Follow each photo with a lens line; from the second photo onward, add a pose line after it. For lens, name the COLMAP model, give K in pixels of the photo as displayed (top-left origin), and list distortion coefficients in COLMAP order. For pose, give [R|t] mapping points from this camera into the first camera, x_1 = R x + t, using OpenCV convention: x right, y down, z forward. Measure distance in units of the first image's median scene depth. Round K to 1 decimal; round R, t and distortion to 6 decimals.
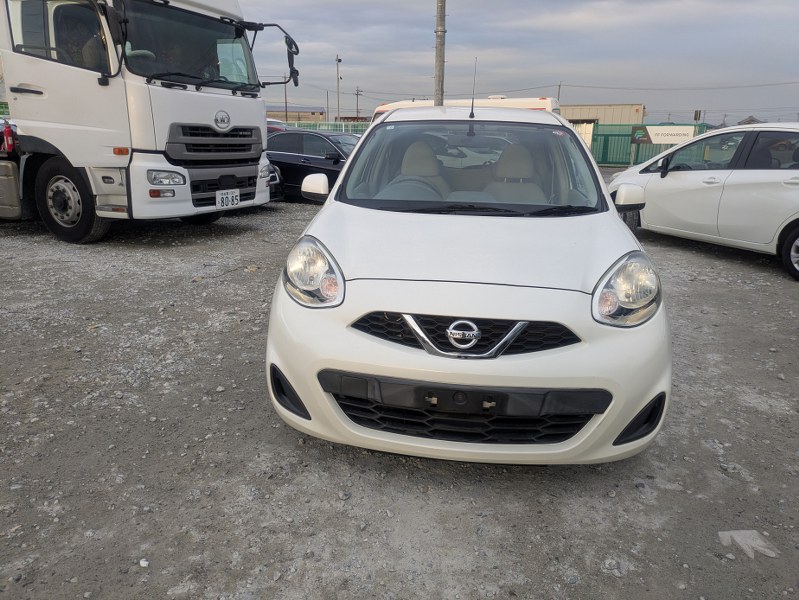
lens RADIAL K [[596.4, 0, 387.2], [0, 596.4, 298.5], [0, 0, 1]] dist [0.047571, -0.049951]
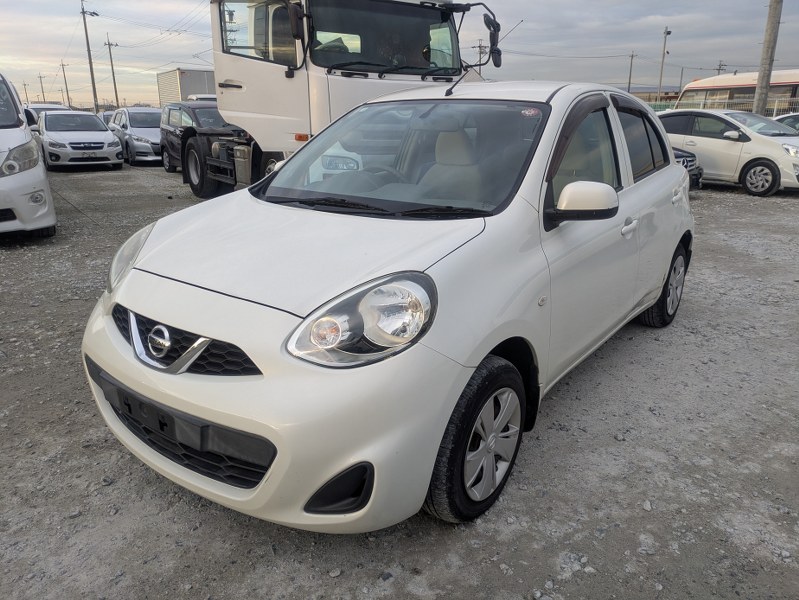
lens RADIAL K [[599.9, 0, 403.8], [0, 599.9, 300.6], [0, 0, 1]] dist [0.029146, -0.011509]
pose [[0.865219, 0.130226, -0.484187, 0.311830], [-0.117889, 0.991447, 0.055995, -0.033616], [0.487337, 0.008633, 0.873171, 0.137862]]
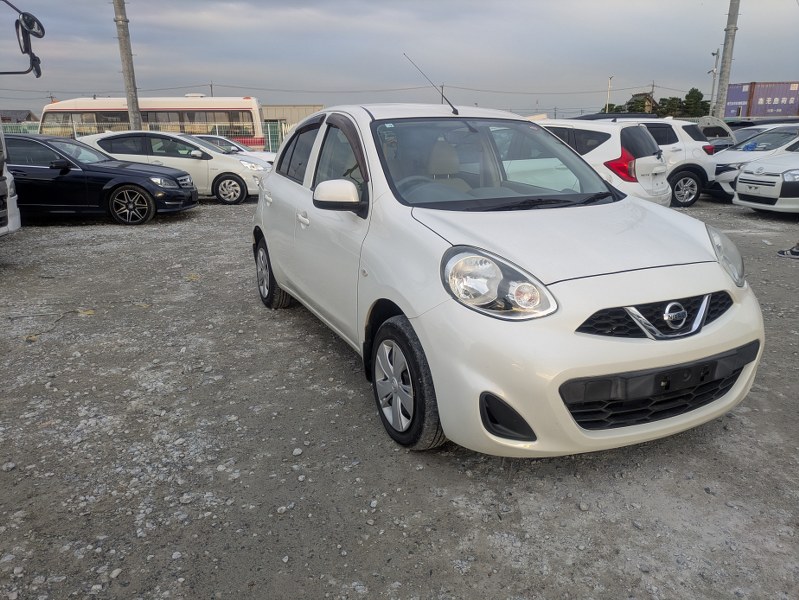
lens RADIAL K [[599.9, 0, 403.8], [0, 599.9, 300.6], [0, 0, 1]] dist [0.029146, -0.011509]
pose [[0.836106, -0.167568, 0.522348, -0.295852], [0.166758, 0.984780, 0.048991, -0.035183], [-0.522607, 0.046144, 0.851324, 0.121125]]
